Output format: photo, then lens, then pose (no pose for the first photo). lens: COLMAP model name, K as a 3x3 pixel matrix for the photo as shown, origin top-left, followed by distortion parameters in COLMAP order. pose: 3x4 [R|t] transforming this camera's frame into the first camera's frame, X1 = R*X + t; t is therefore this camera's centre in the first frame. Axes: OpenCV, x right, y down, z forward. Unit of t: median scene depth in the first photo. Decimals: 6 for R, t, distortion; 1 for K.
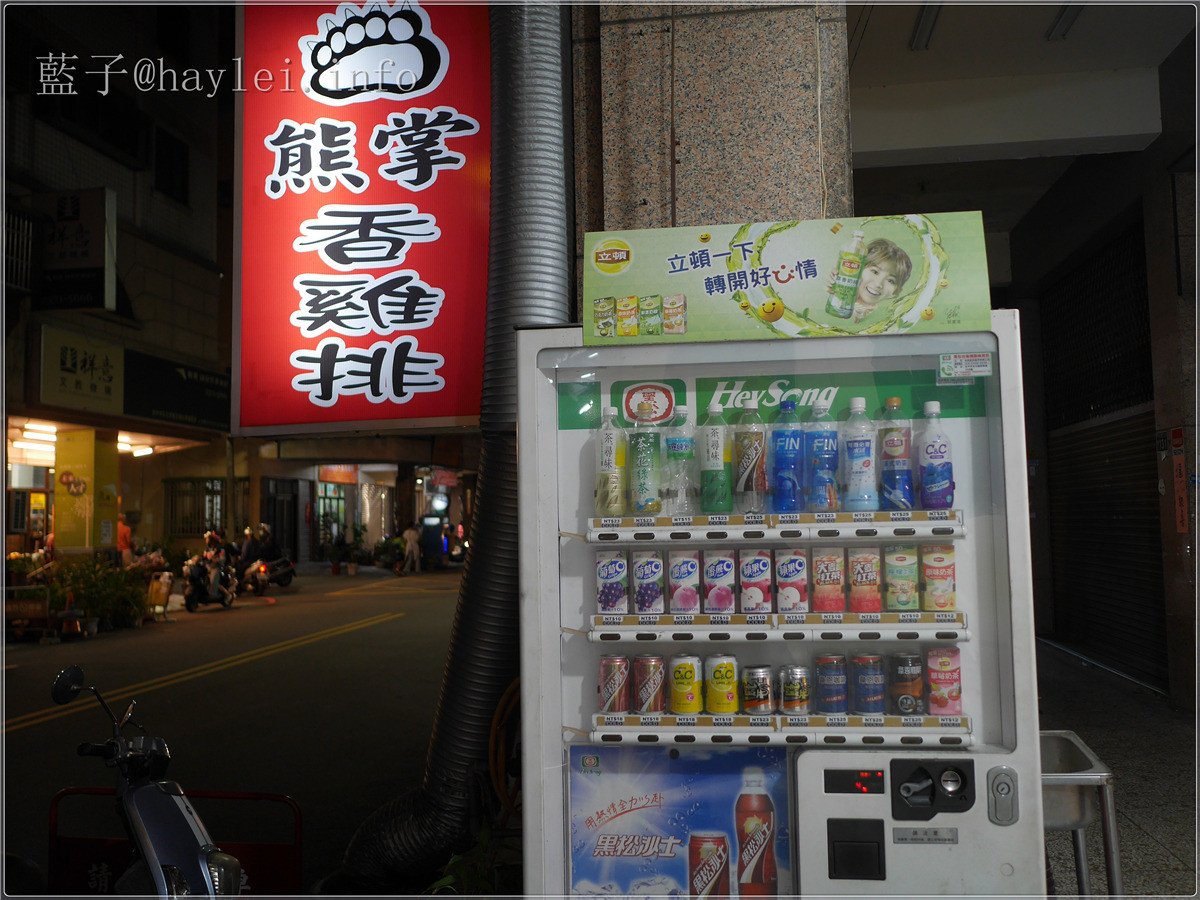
lens RADIAL K [[1043.5, 0, 601.9], [0, 1043.5, 447.8], [0, 0, 1]] dist [-0.020212, 0.005387]
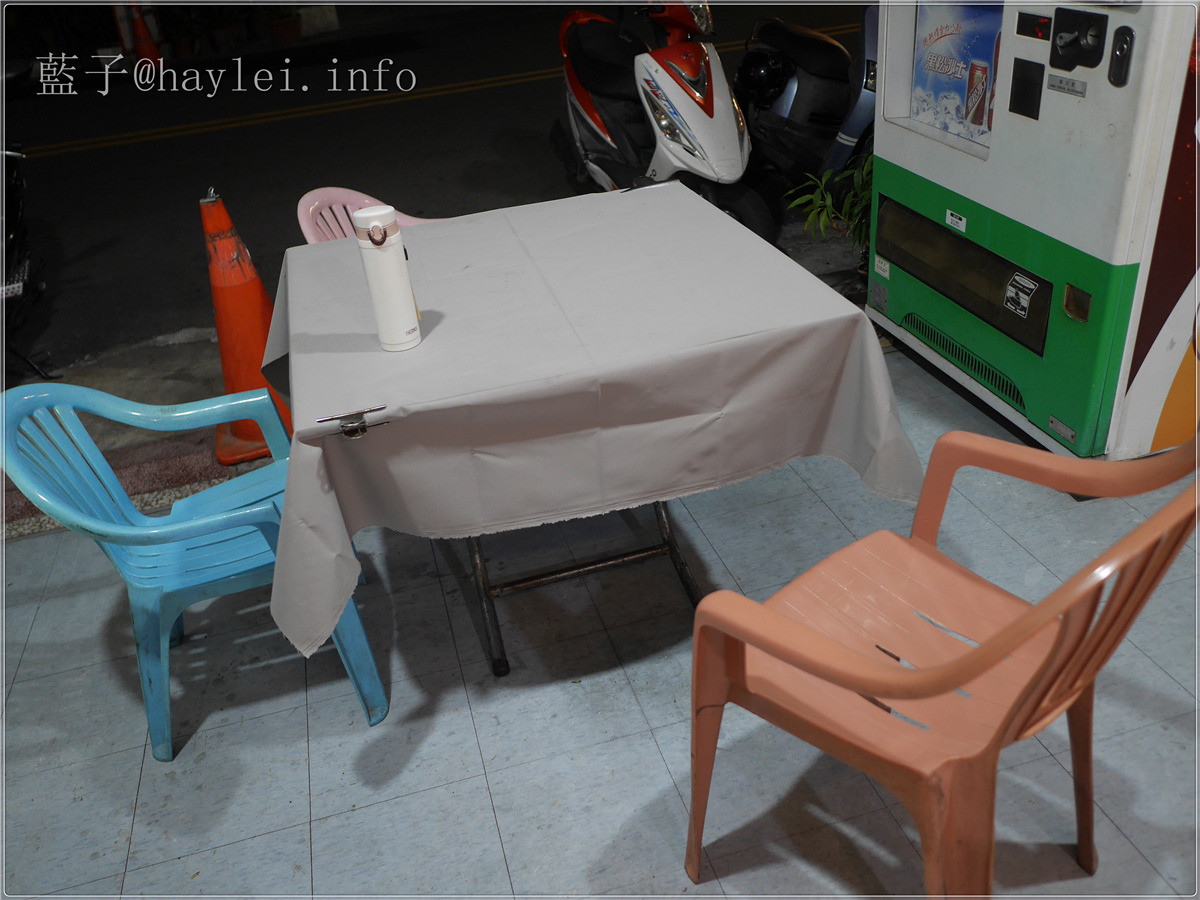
lens RADIAL K [[1043.5, 0, 600.9], [0, 1043.5, 449.8], [0, 0, 1]] dist [-0.020212, 0.005387]
pose [[0.381347, 0.444250, -0.810688, 1.094977], [0.154157, 0.834119, 0.529605, 0.045397], [0.911488, -0.326937, 0.249605, 0.167096]]
